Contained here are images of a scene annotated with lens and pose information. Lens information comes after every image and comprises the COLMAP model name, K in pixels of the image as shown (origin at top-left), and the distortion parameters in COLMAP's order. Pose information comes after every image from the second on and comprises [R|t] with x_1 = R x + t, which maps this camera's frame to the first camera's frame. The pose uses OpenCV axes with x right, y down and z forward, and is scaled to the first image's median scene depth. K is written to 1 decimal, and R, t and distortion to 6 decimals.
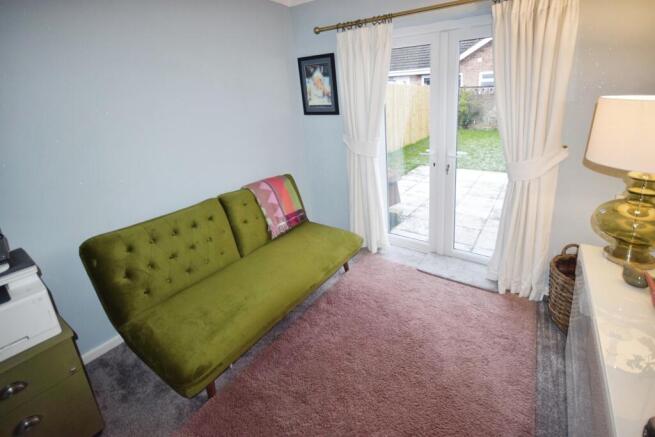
lens RADIAL K [[290.8, 0, 328.3], [0, 290.8, 211.2], [0, 0, 1]] dist [-0.001819, -0.000183]
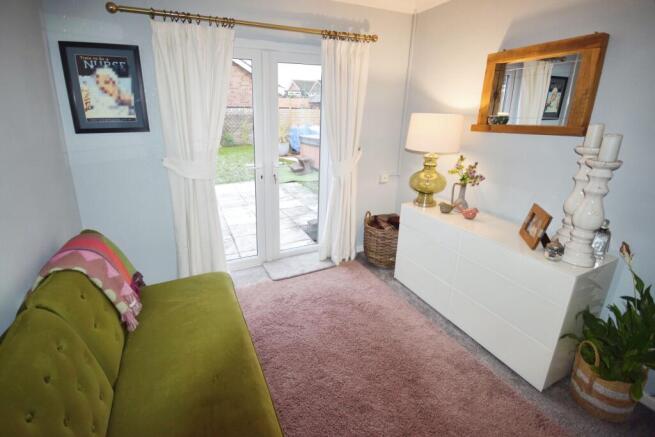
lens RADIAL K [[295.3, 0, 327.5], [0, 295.3, 218.5], [0, 0, 1]] dist [0.002967, 0.000466]
pose [[0.496163, -0.265939, 0.826498, -0.435482], [0.303056, 0.945109, 0.122174, -0.080611], [-0.813621, 0.189857, 0.549523, 0.272388]]
